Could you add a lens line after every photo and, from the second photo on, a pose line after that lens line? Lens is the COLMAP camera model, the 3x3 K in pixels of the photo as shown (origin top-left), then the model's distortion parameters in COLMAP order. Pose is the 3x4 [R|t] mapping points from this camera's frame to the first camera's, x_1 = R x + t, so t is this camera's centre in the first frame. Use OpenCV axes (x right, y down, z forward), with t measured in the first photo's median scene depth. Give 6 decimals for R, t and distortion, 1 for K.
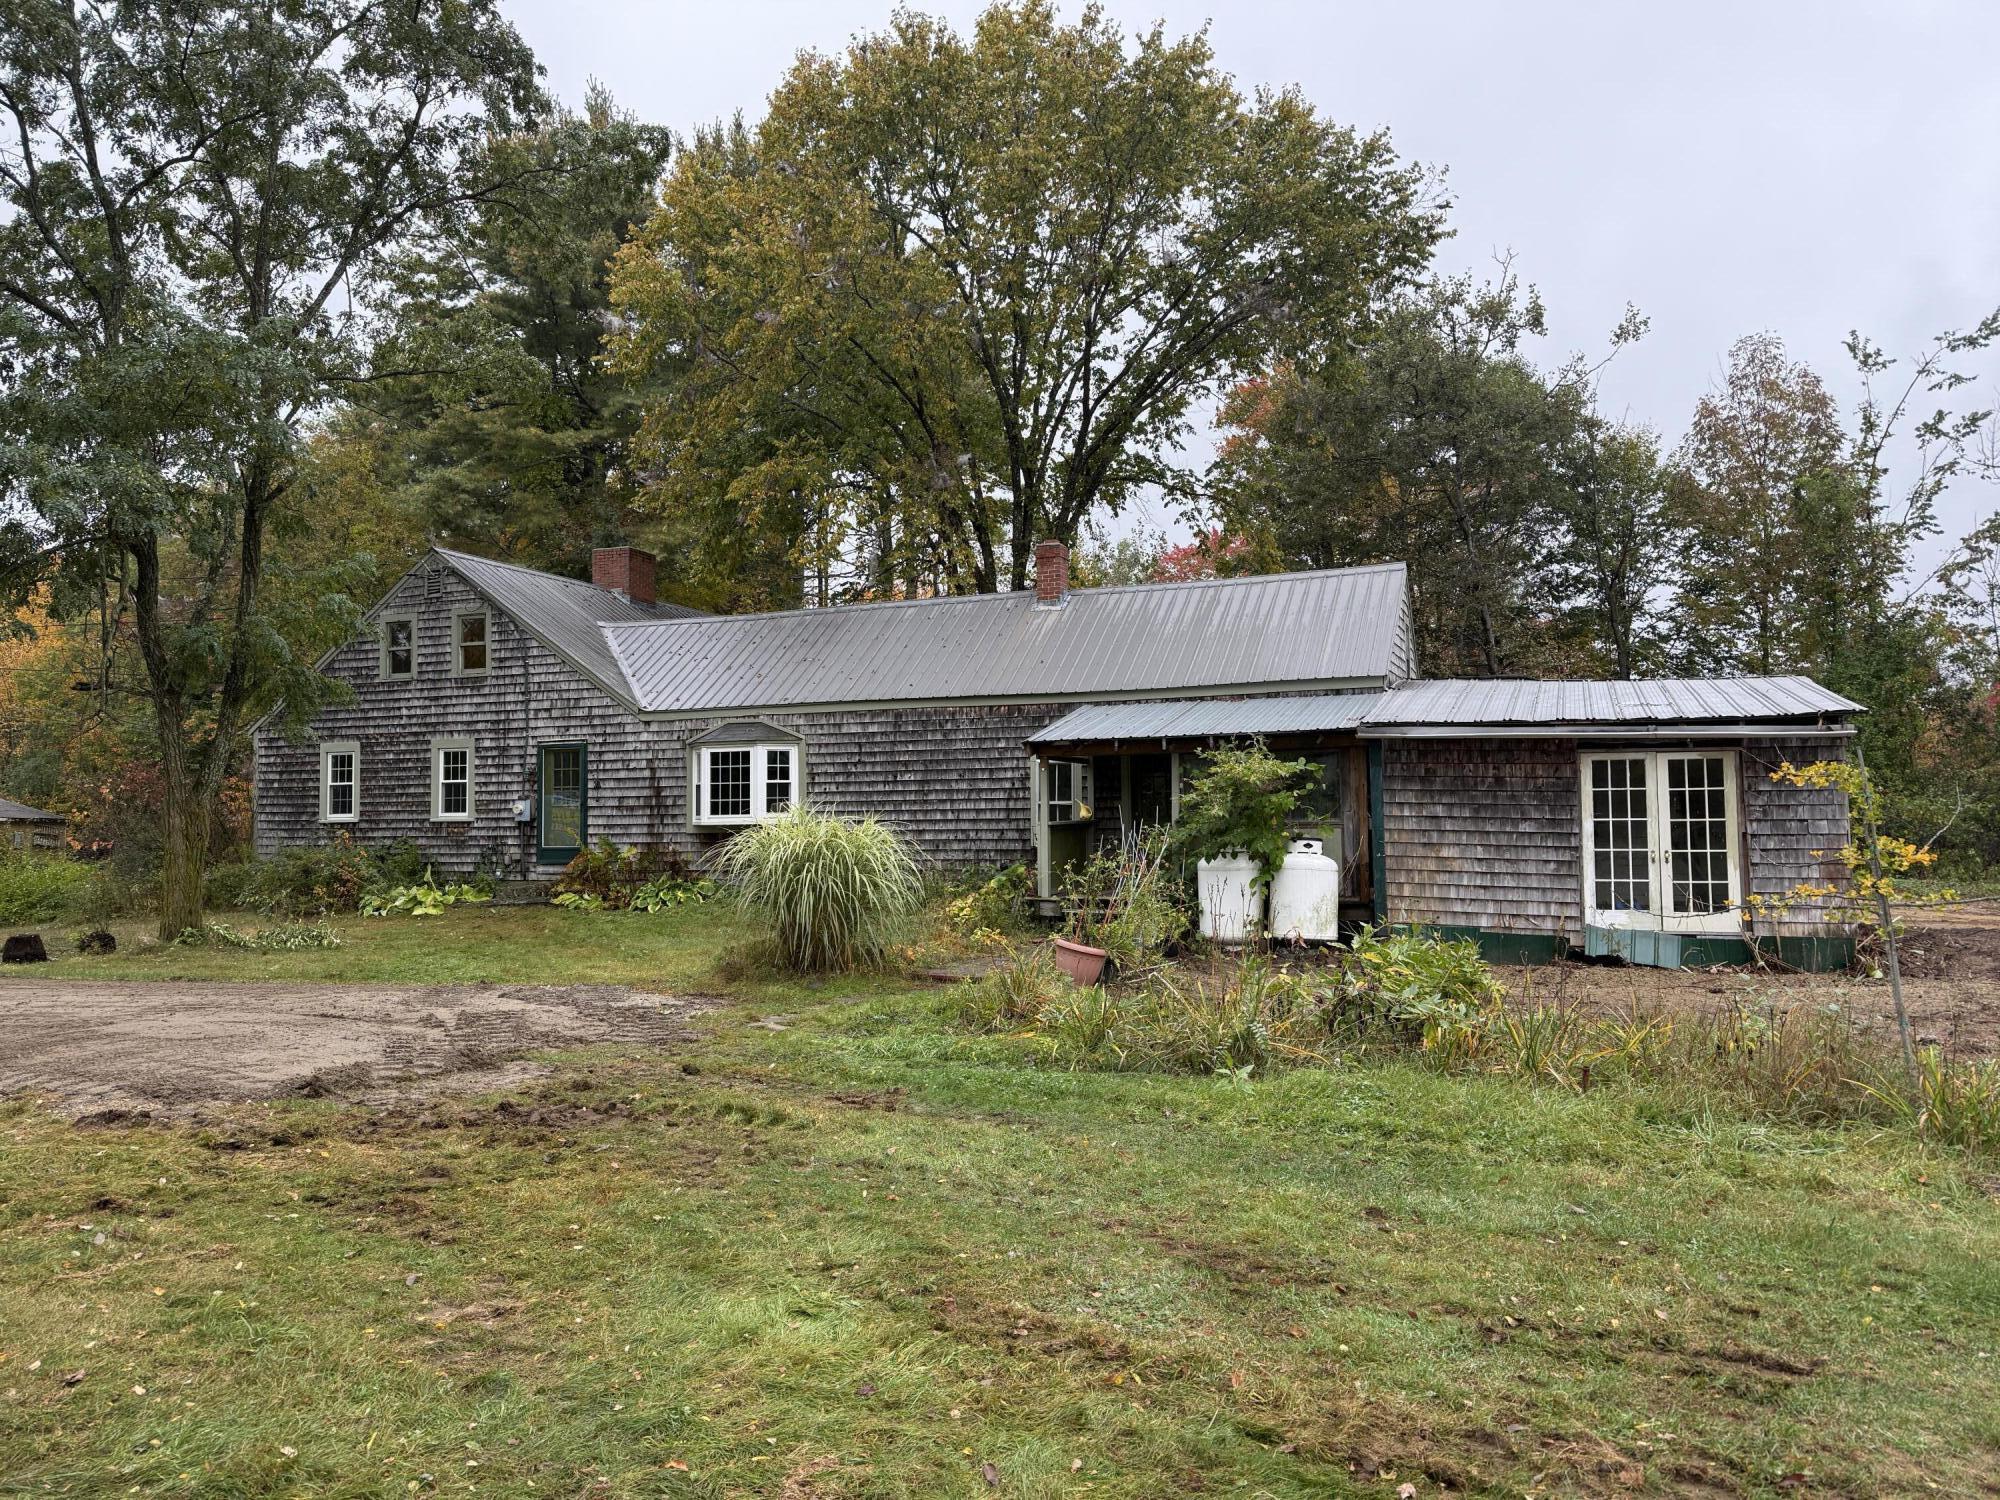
lens RADIAL K [[1393.6, 0, 1000.0], [0, 1393.6, 750.0], [0, 0, 1]] dist [0.225990, -0.441261]
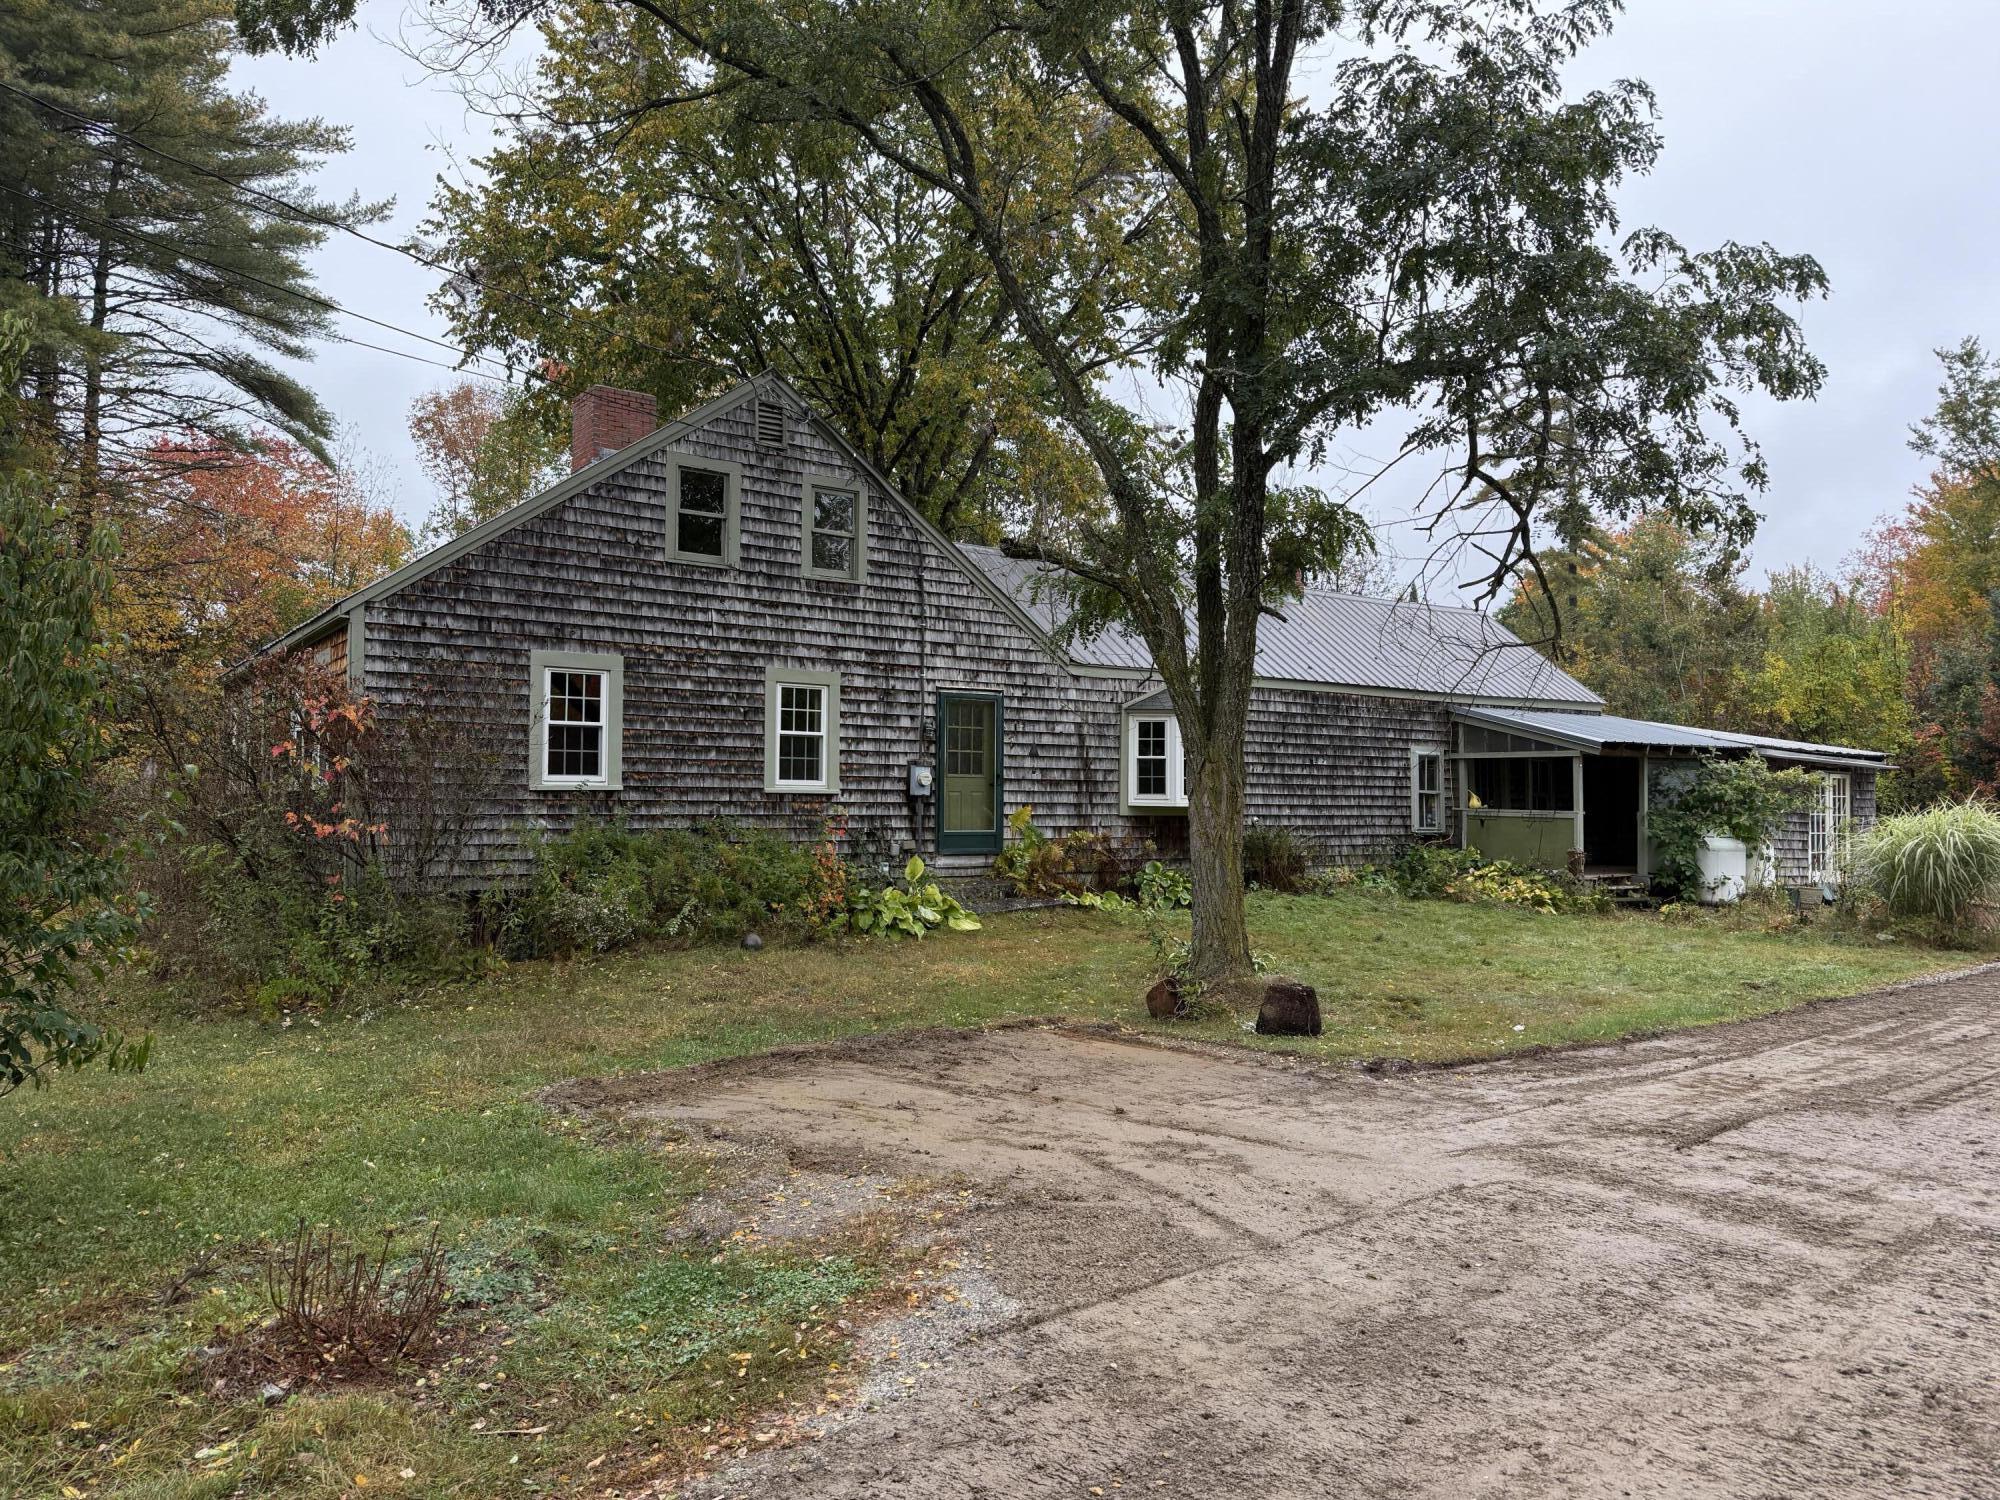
lens RADIAL K [[1381.8, 0, 1000.0], [0, 1381.8, 750.0], [0, 0, 1]] dist [0.140305, -0.152656]
pose [[0.538046, 0.039121, 0.842007, -0.895014], [-0.066740, 0.997763, -0.003710, 0.026457], [-0.840269, -0.054200, 0.539453, 0.581877]]
